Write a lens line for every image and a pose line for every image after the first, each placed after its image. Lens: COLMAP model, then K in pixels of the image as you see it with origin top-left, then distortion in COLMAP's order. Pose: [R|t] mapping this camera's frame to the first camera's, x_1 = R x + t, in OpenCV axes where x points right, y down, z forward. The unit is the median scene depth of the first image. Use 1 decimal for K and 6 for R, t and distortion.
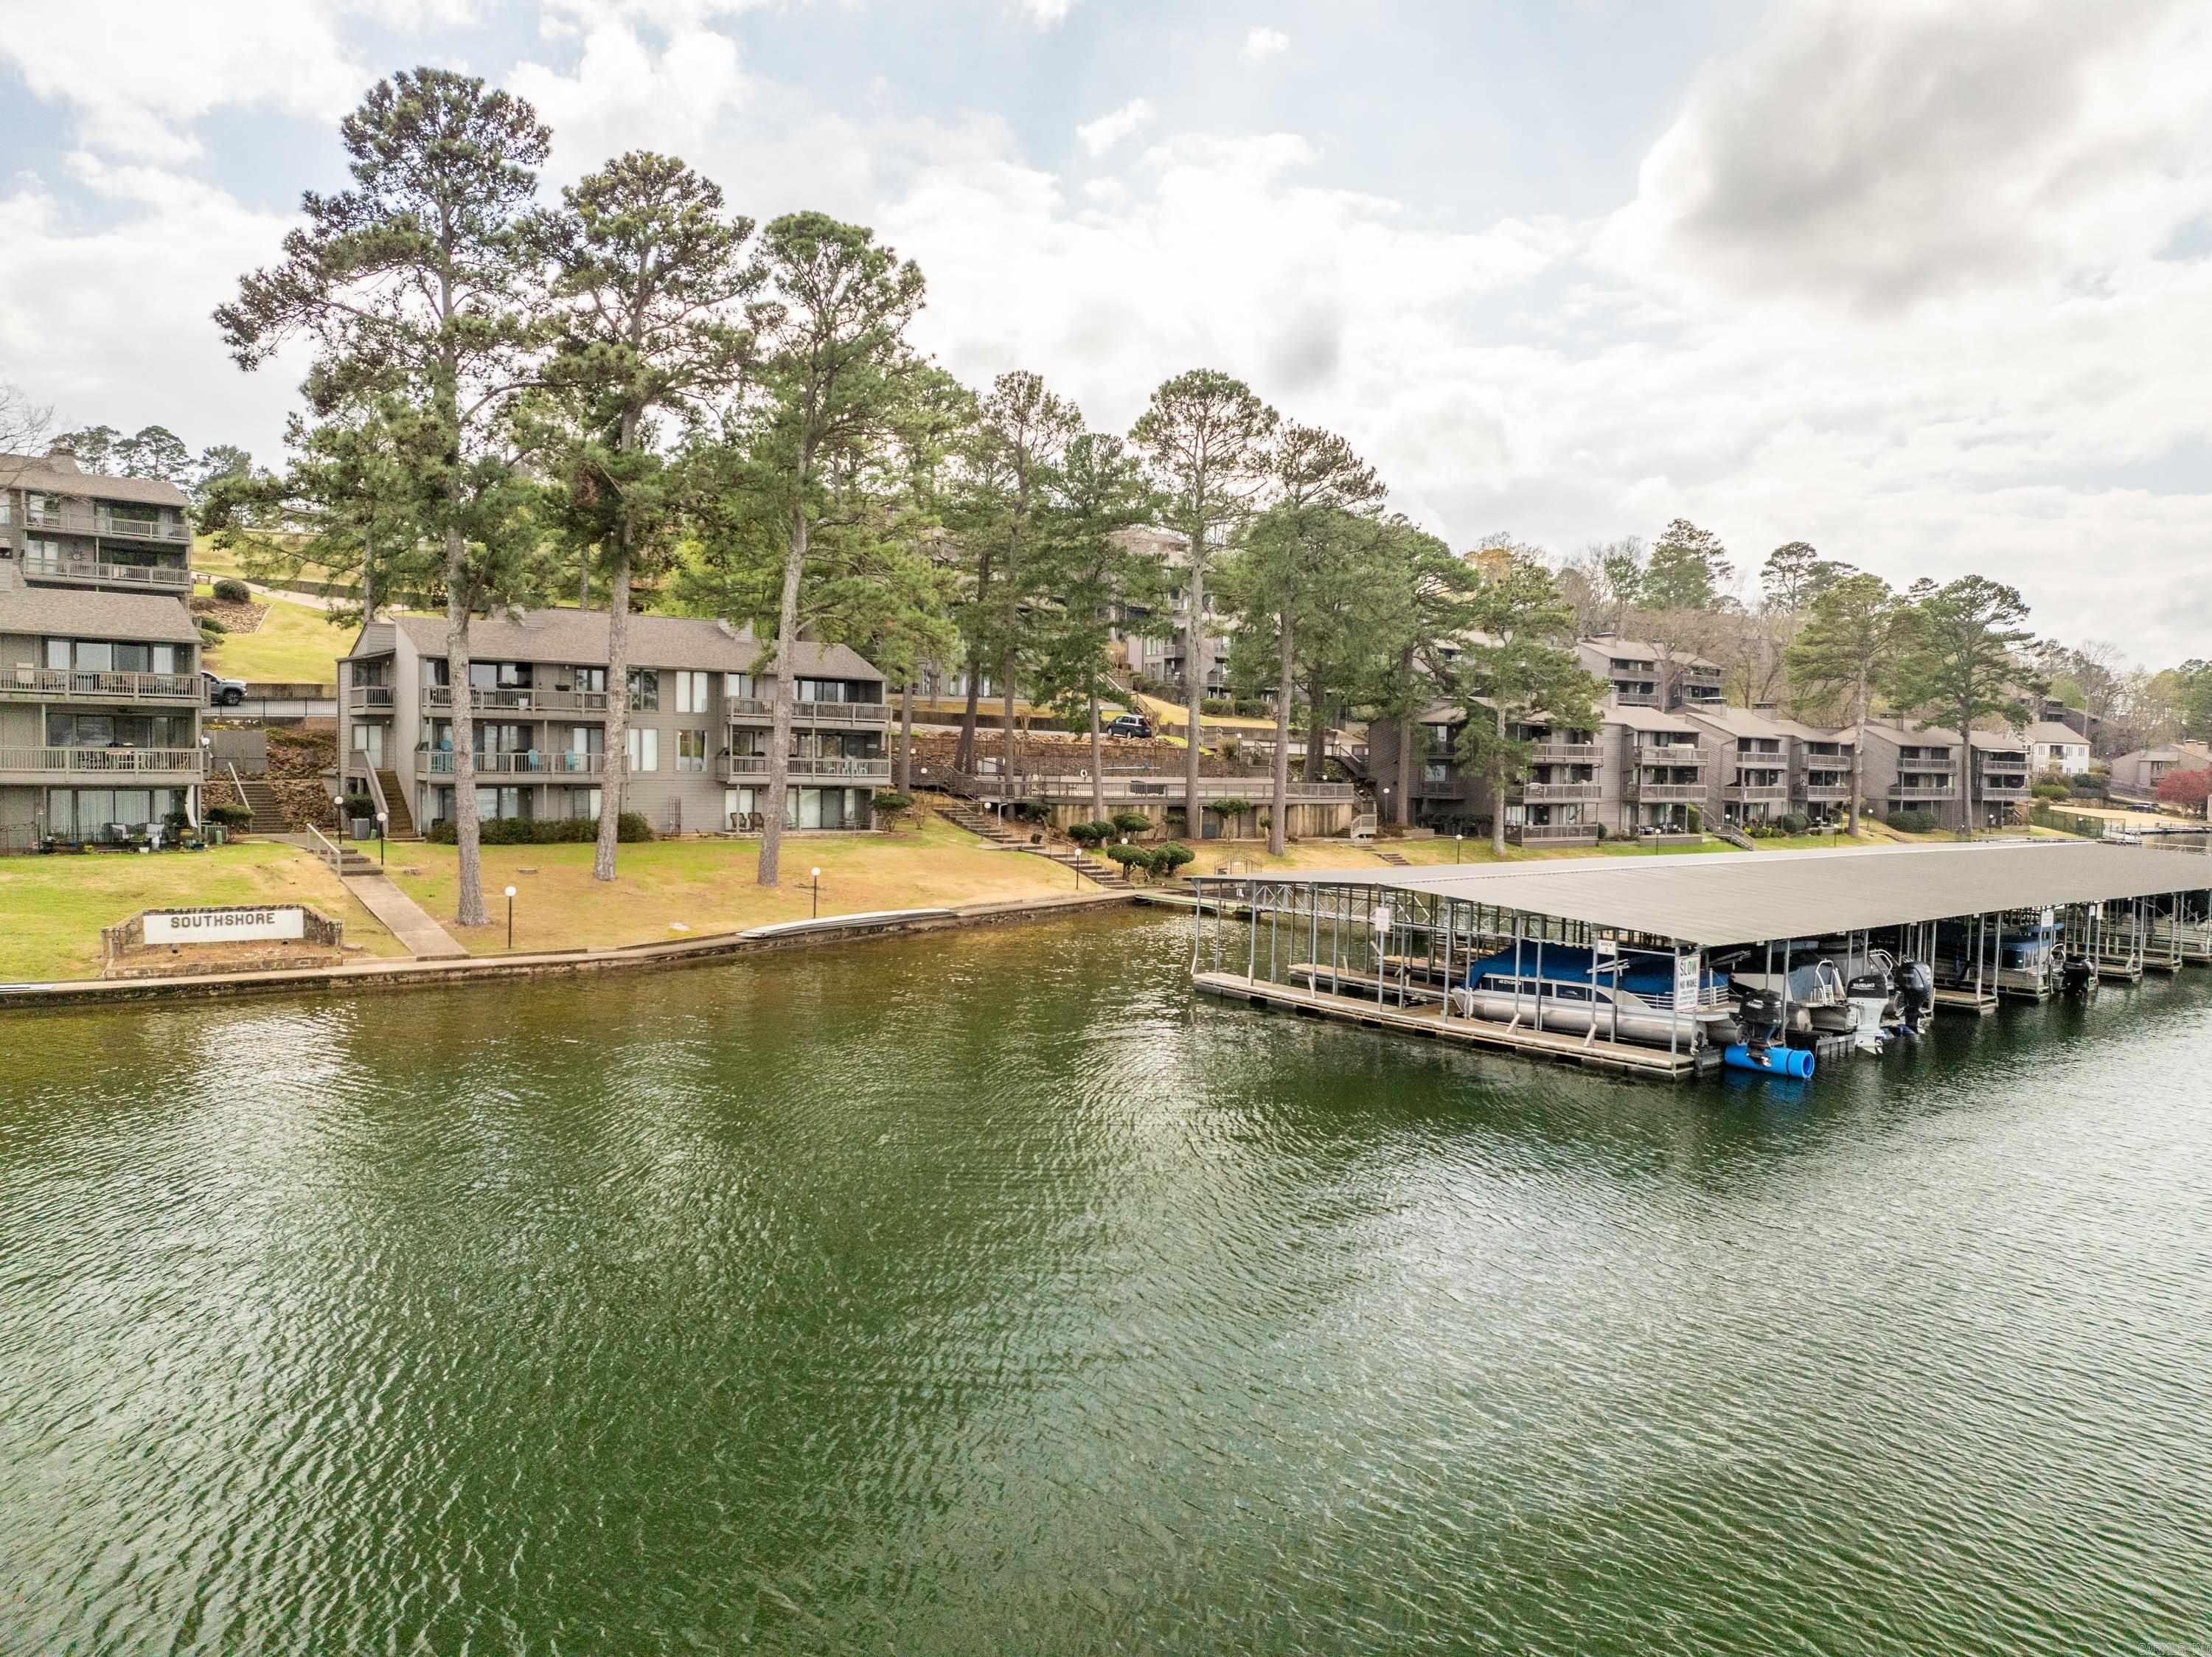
lens RADIAL K [[1697.8, 0, 1106.2], [0, 1697.8, 840.9], [0, 0, 1]] dist [-0.011535, -0.001461]
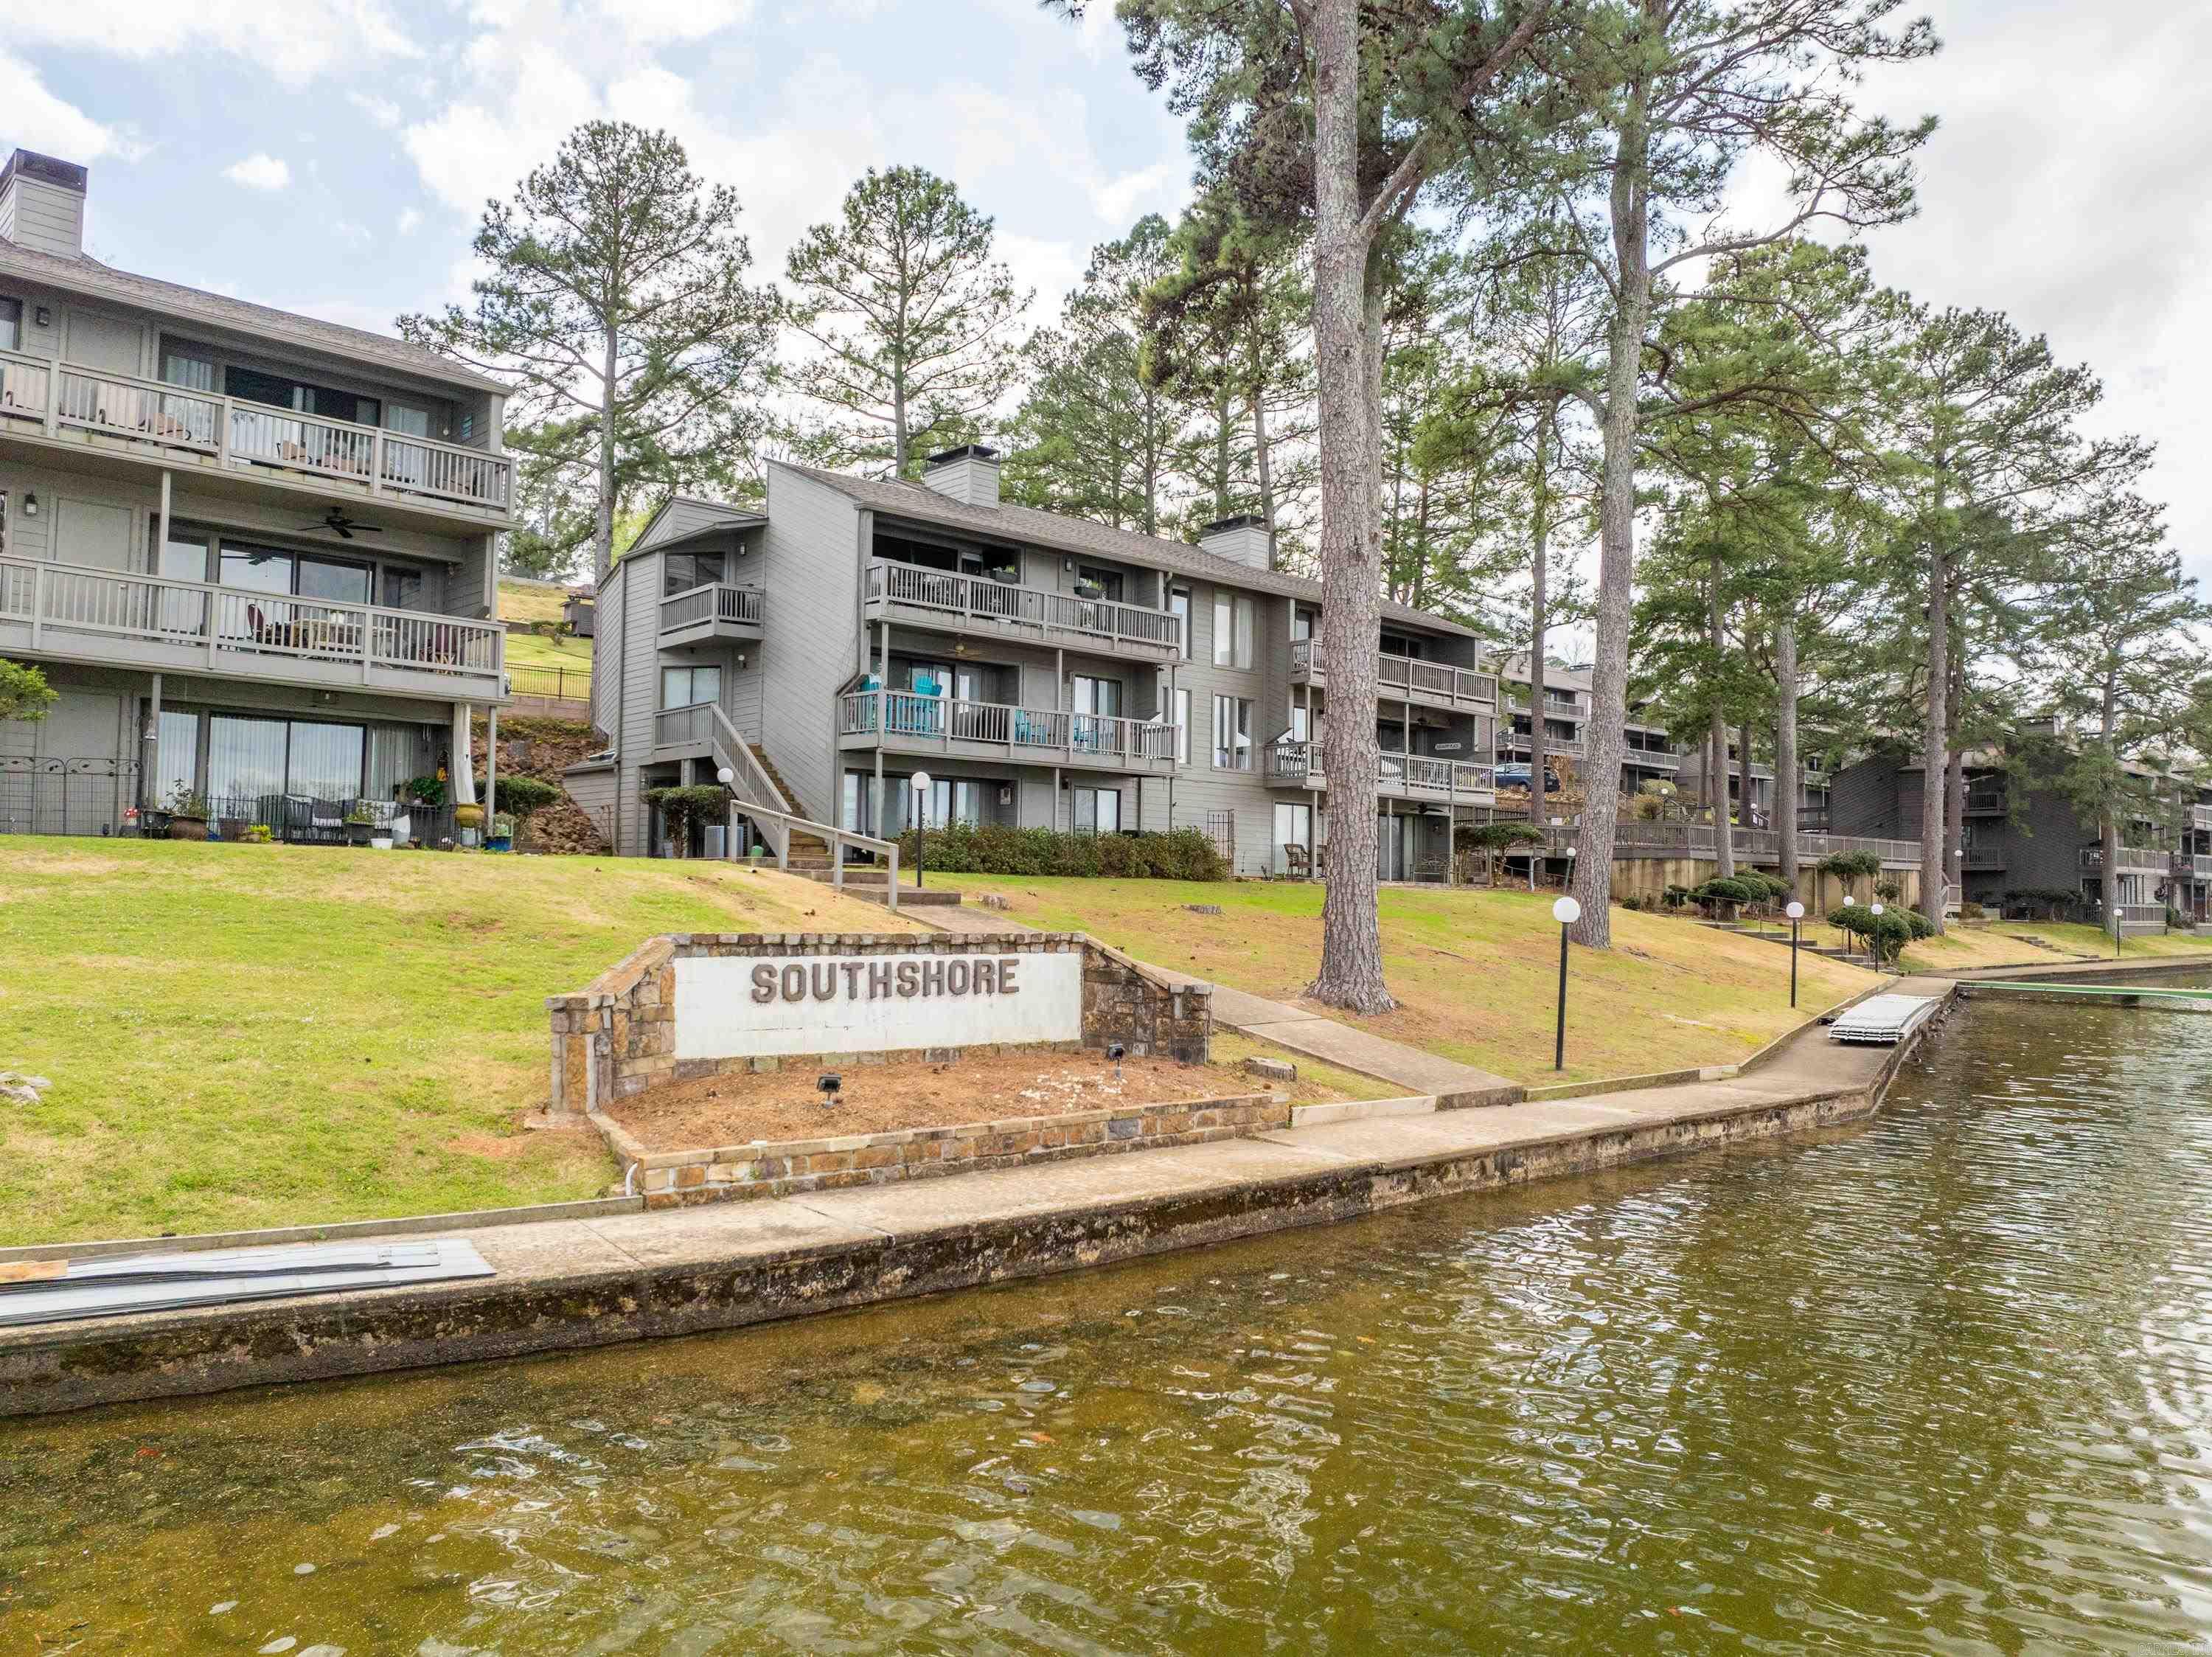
lens RADIAL K [[1697.8, 0, 1115.0], [0, 1697.8, 825.2], [0, 0, 1]] dist [-0.011535, -0.001461]
pose [[0.998759, -0.001021, 0.049788, -0.396859], [0.005514, 0.995910, -0.090185, 0.037498], [-0.049492, 0.090348, 0.994680, 0.557715]]
